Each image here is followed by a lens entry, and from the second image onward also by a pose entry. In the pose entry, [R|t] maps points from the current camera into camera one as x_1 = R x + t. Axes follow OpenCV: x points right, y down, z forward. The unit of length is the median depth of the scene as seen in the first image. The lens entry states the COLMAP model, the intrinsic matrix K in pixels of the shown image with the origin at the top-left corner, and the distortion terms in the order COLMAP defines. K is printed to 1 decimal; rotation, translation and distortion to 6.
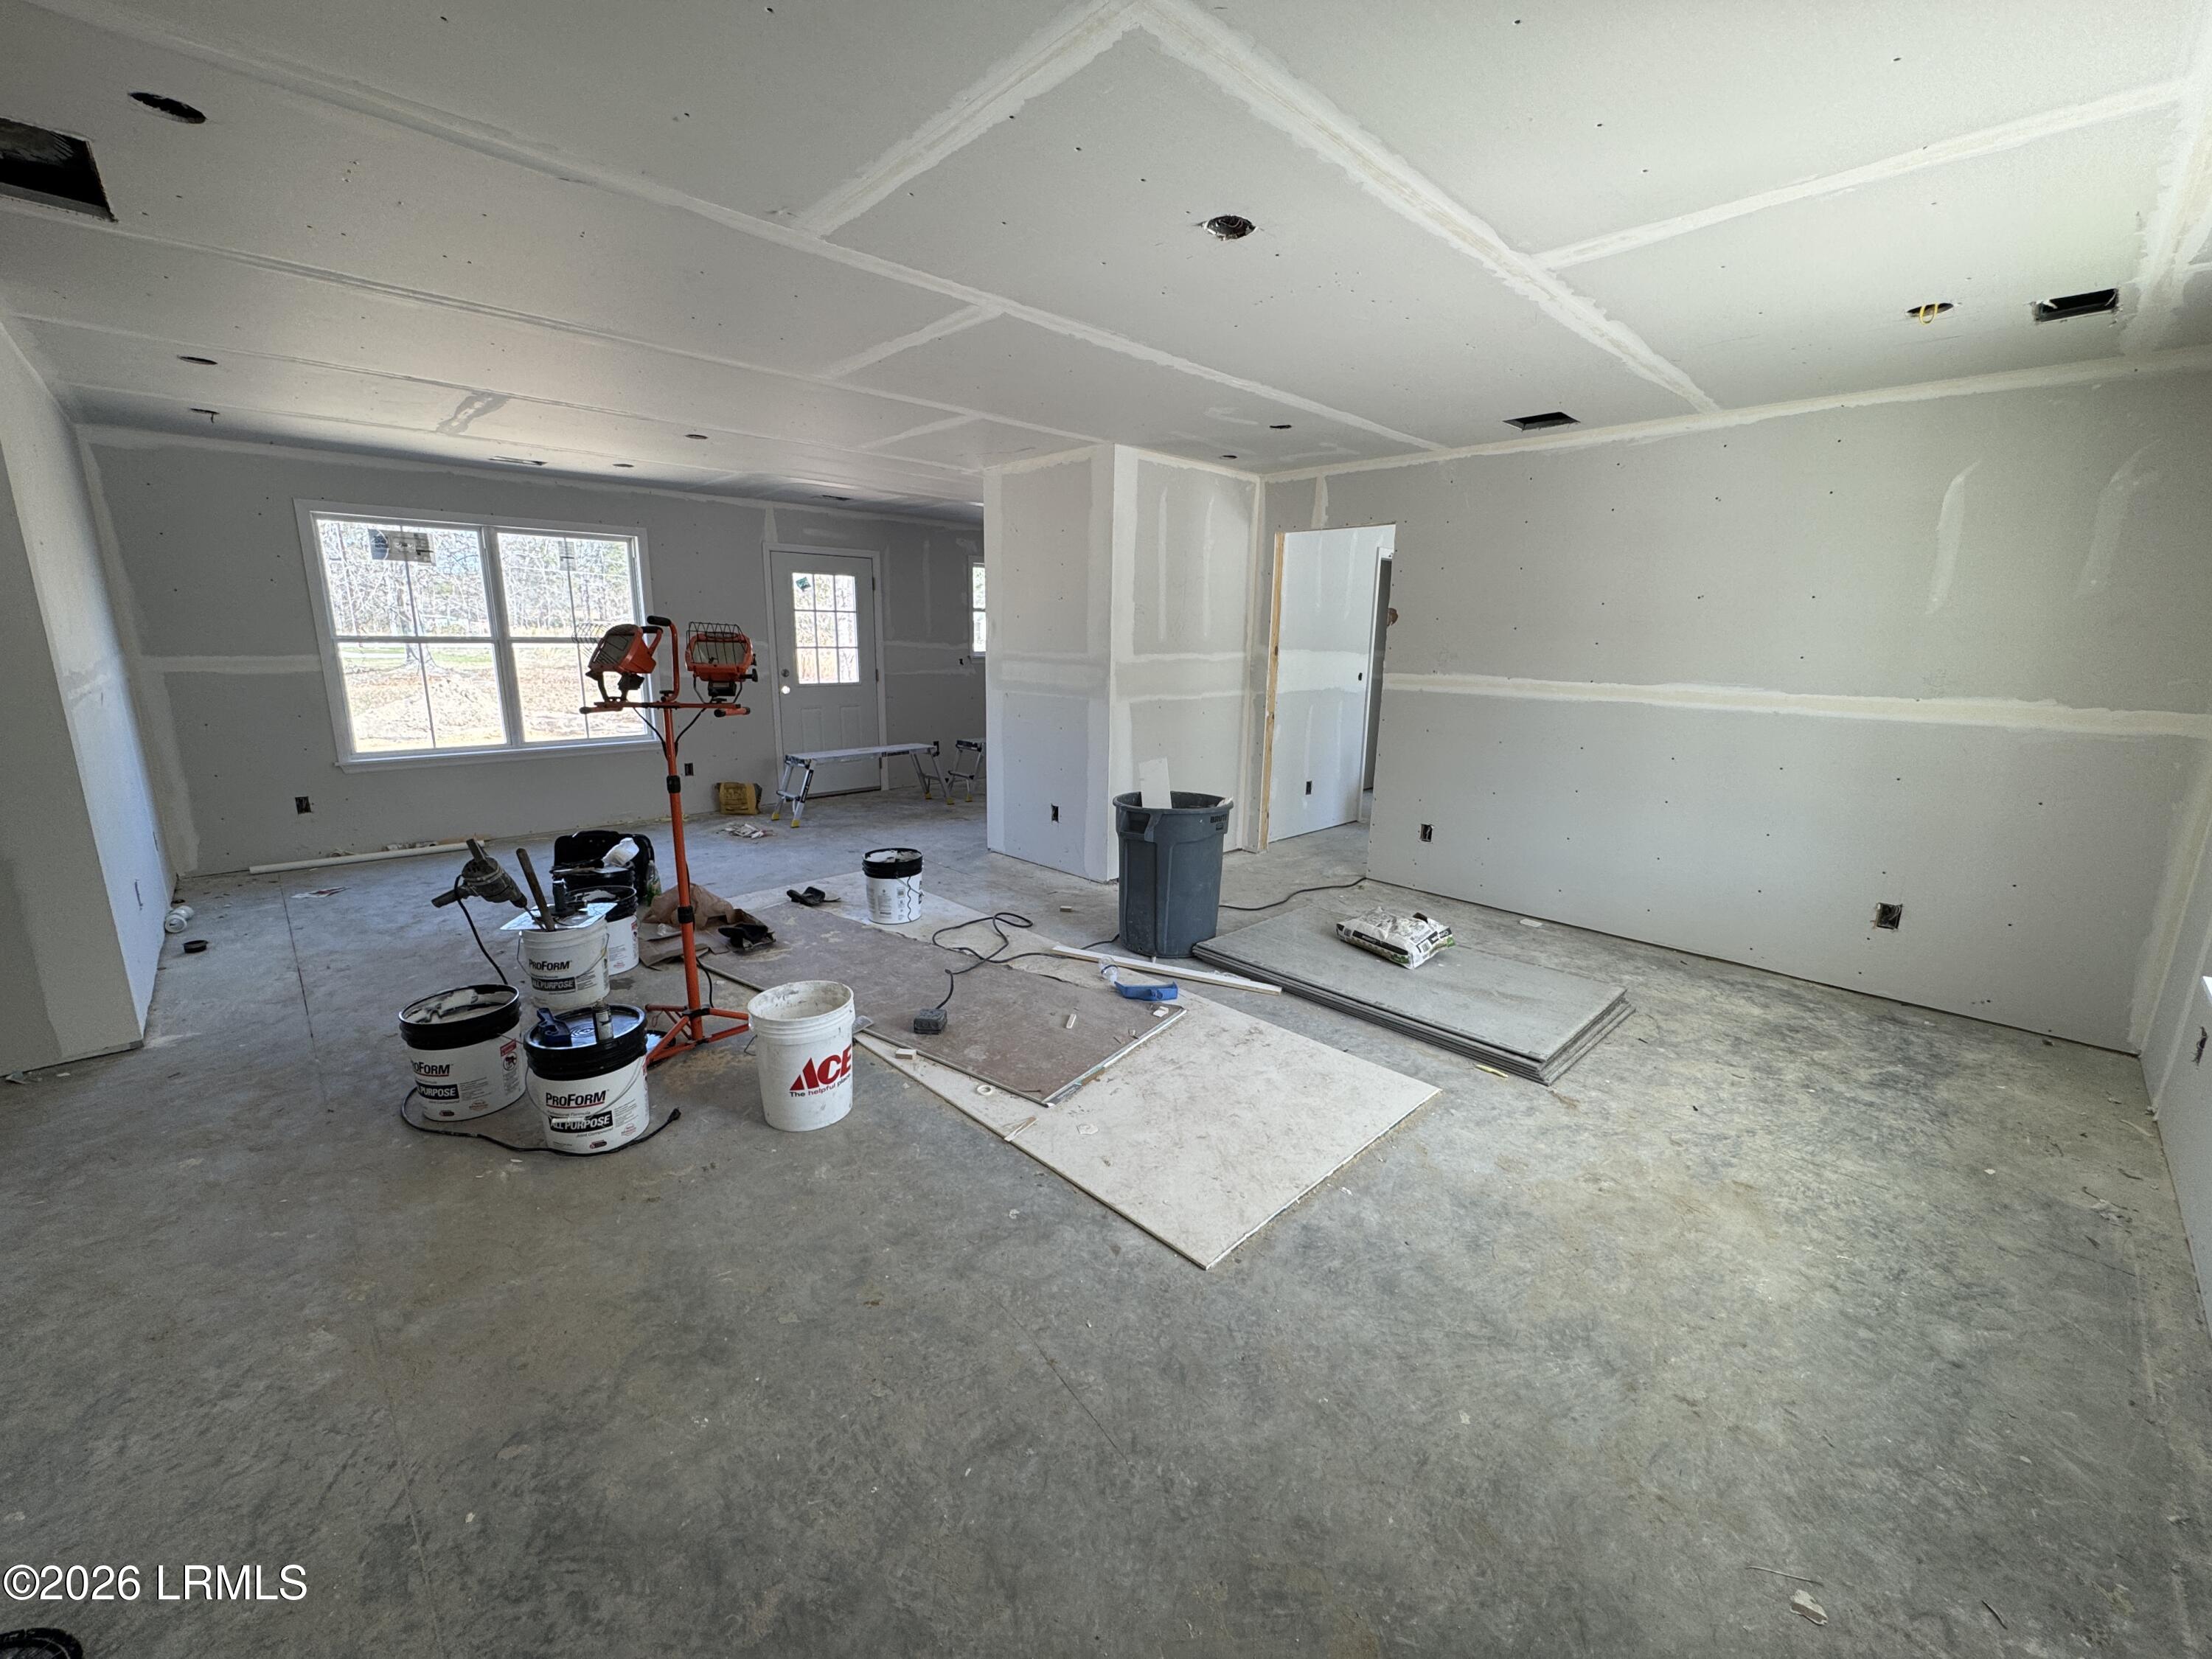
lens RADIAL K [[886.5, 0, 1098.3], [0, 886.5, 832.4], [0, 0, 1]] dist [0.000272, -0.000015]
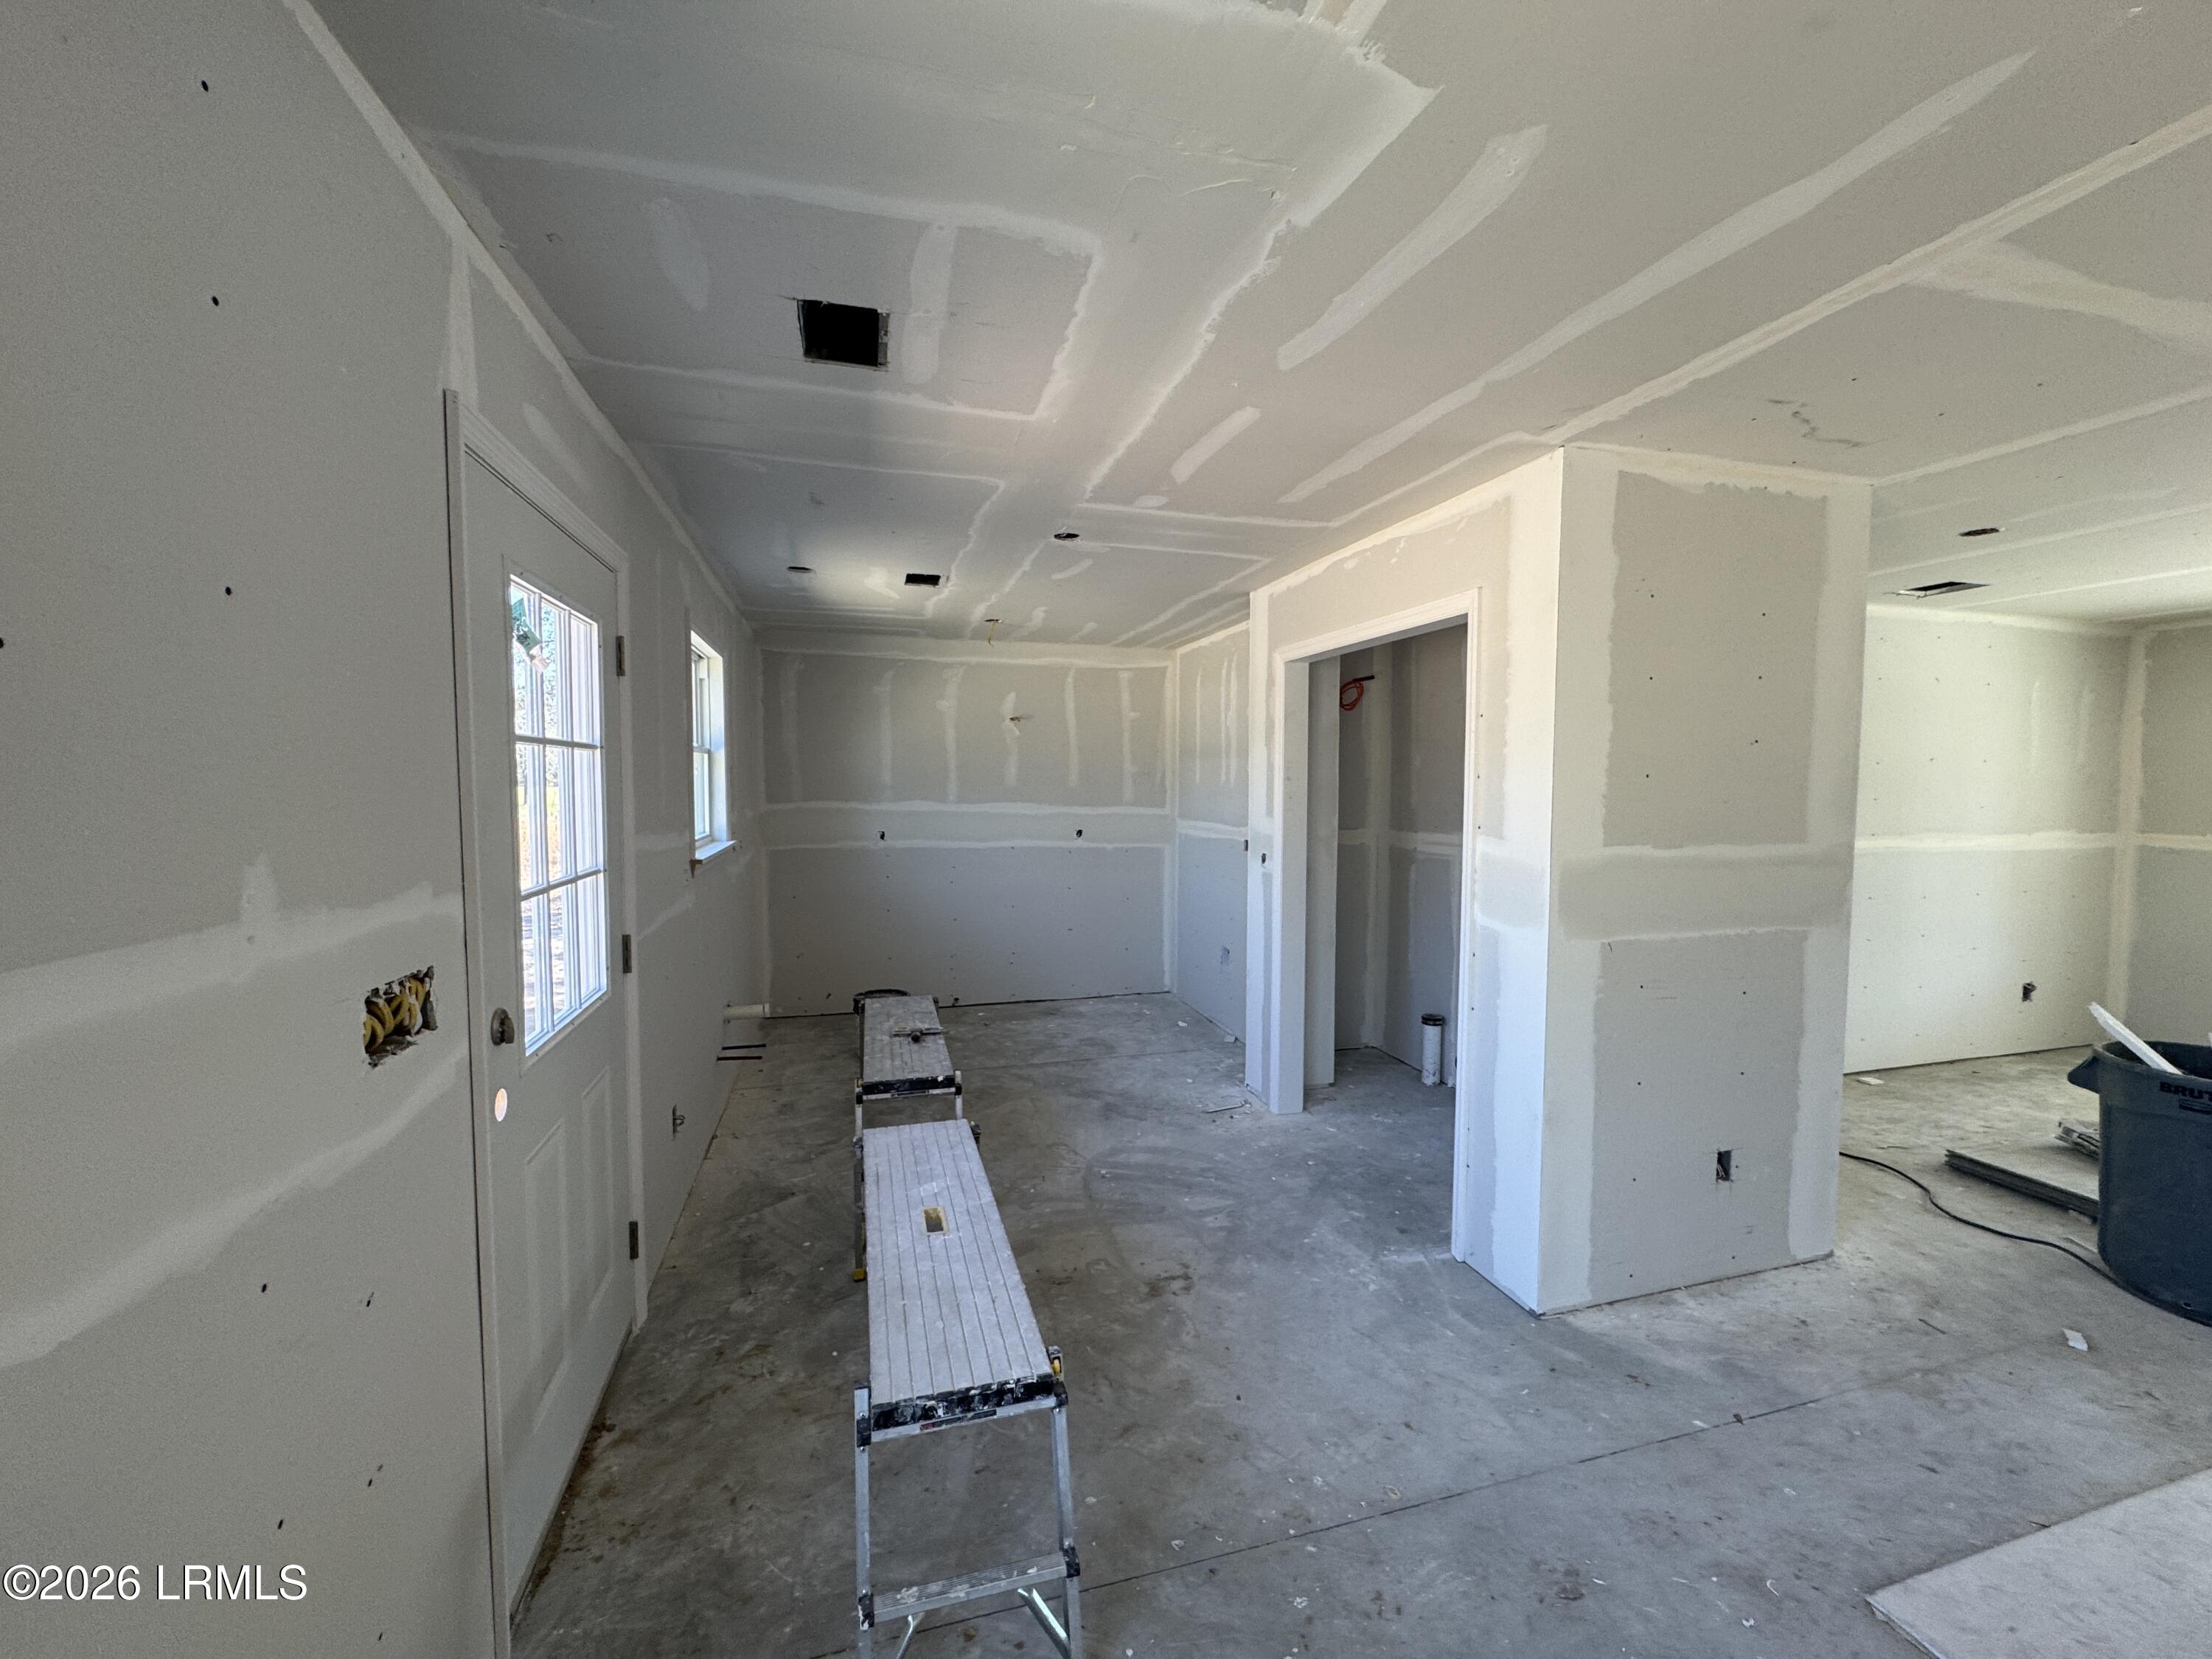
lens RADIAL K [[886.5, 0, 1110.7], [0, 886.5, 827.5], [0, 0, 1]] dist [0.000272, -0.000015]
pose [[0.462304, -0.065636, 0.884289, -1.031795], [0.191910, 0.981027, -0.027514, -0.422399], [-0.865705, 0.182423, 0.466129, 1.697314]]
